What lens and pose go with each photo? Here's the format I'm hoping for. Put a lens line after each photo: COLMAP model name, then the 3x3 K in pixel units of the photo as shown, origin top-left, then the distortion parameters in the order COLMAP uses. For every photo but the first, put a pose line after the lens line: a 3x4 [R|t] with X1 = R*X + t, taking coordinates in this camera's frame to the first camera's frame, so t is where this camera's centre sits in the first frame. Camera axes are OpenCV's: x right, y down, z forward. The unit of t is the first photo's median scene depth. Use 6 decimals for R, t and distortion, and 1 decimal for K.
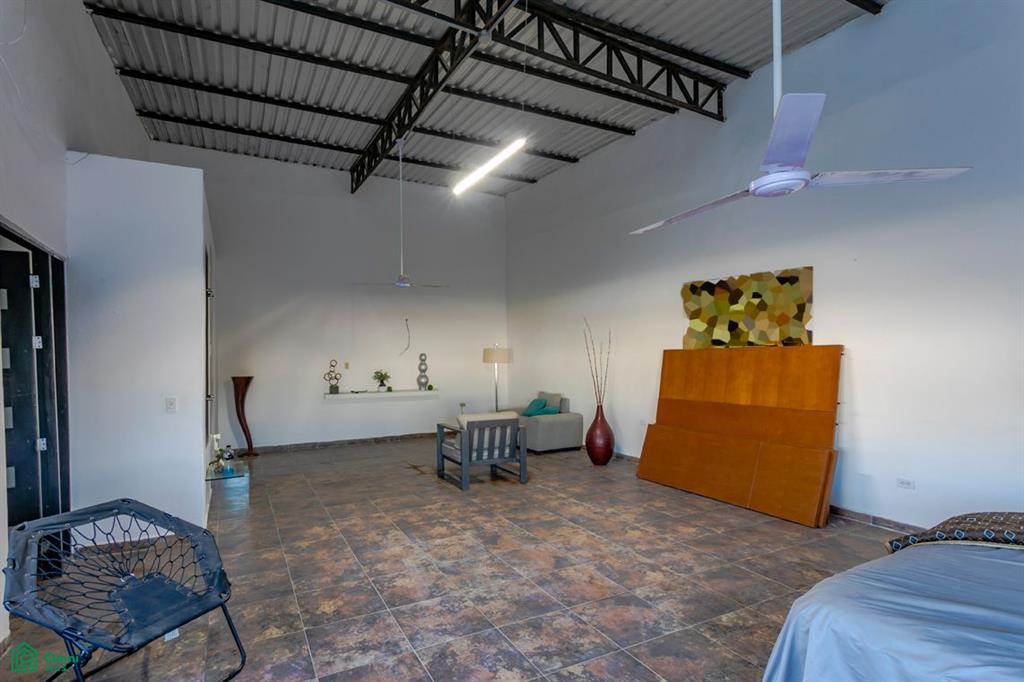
lens RADIAL K [[523.4, 0, 509.5], [0, 523.4, 345.3], [0, 0, 1]] dist [0.004599, 0.000700]
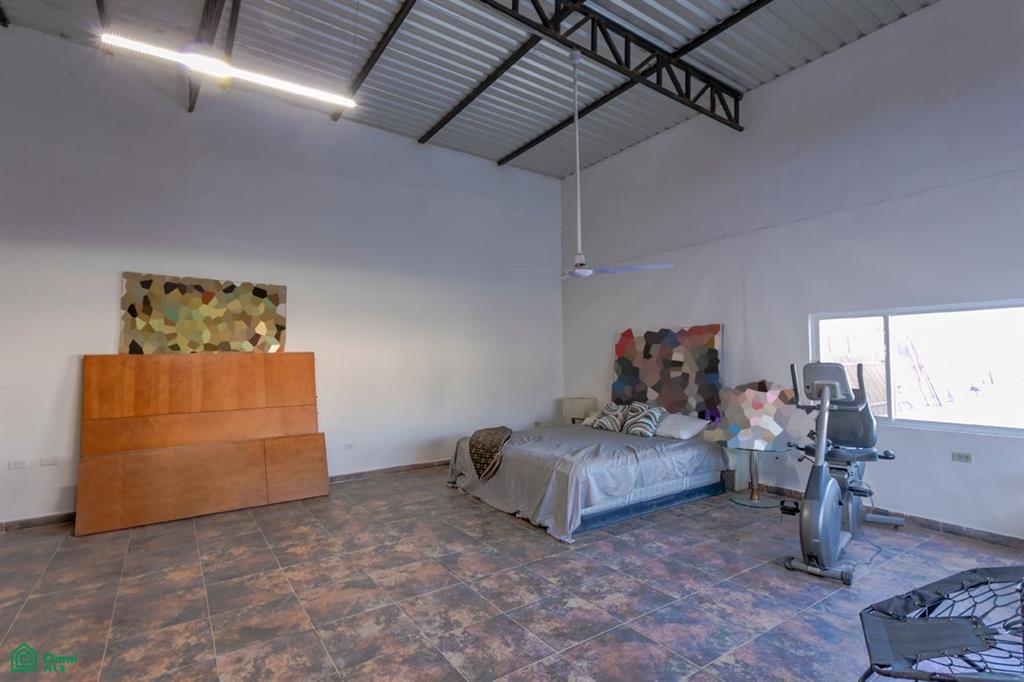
lens RADIAL K [[468.4, 0, 509.3], [0, 468.4, 341.8], [0, 0, 1]] dist [-0.000490, -0.000074]
pose [[-0.091853, 0.042918, 0.994847, -0.732918], [-0.002498, 0.999058, -0.043330, 0.030145], [-0.995769, -0.006465, -0.091659, 0.808989]]
